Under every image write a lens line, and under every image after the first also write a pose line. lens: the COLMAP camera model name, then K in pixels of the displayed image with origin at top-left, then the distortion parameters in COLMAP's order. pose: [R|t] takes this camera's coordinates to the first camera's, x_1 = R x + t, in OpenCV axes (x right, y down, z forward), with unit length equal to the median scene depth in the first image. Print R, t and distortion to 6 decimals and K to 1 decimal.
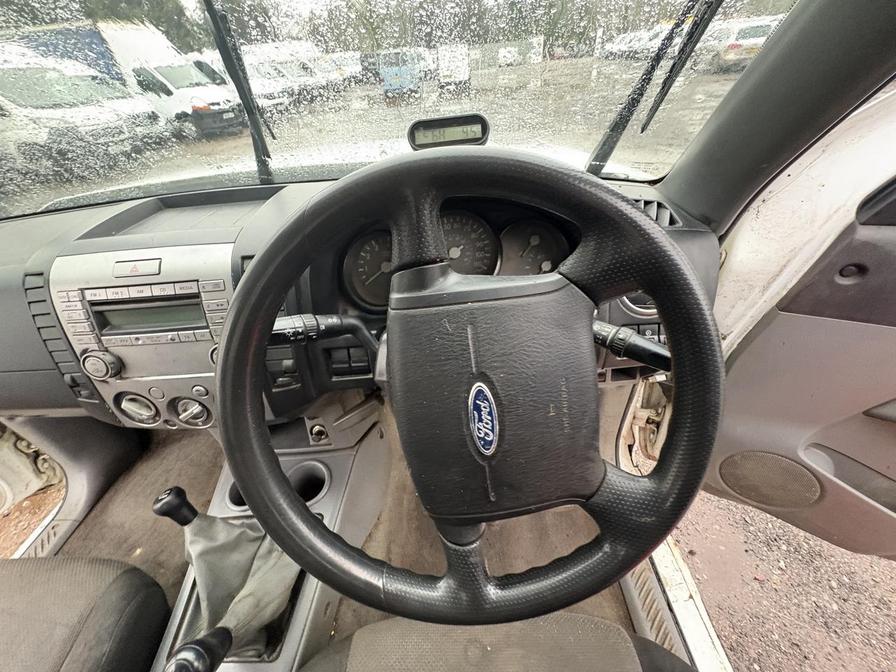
lens RADIAL K [[354.8, 0, 451.7], [0, 354.8, 337.1], [0, 0, 1]] dist [-0.000281, -0.000127]
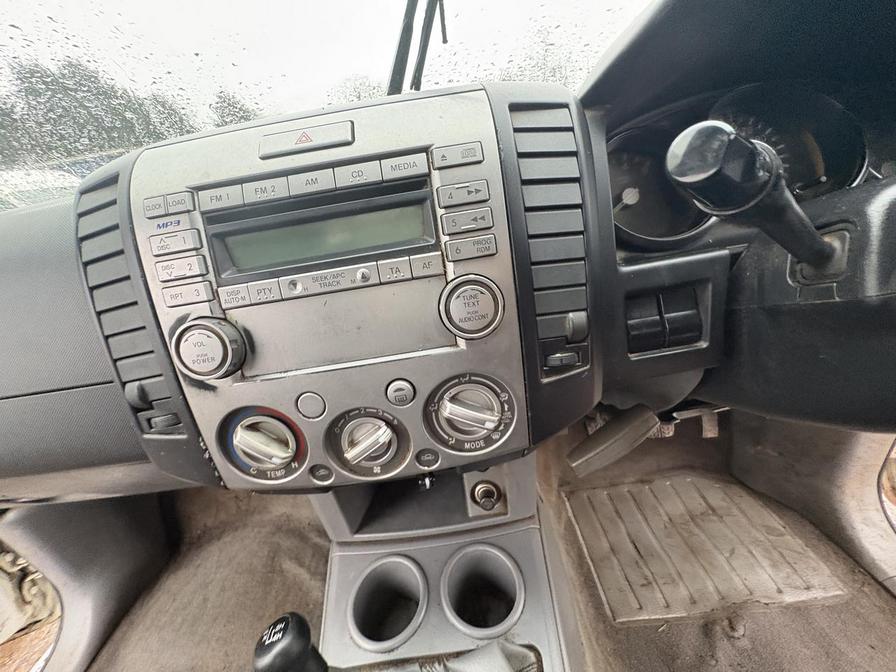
lens RADIAL K [[354.8, 0, 447.5], [0, 354.8, 337.3], [0, 0, 1]] dist [-0.000281, -0.000127]
pose [[0.996441, -0.084292, -0.000389, -0.466262], [0.082492, 0.976094, -0.201086, 0.133414], [0.017329, 0.200338, 0.979573, 0.369171]]
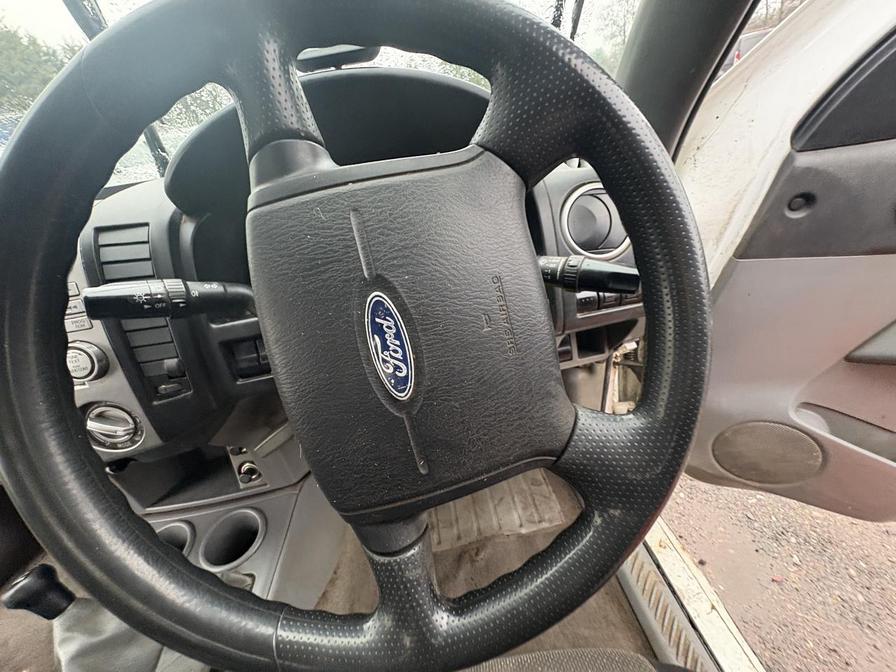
lens RADIAL K [[354.8, 0, 451.1], [0, 354.8, 336.4], [0, 0, 1]] dist [-0.000281, -0.000127]
pose [[0.990305, -0.113942, 0.079460, 0.066726], [0.123018, 0.985043, -0.120650, 0.133084], [-0.064524, 0.129255, 0.989510, 0.131190]]
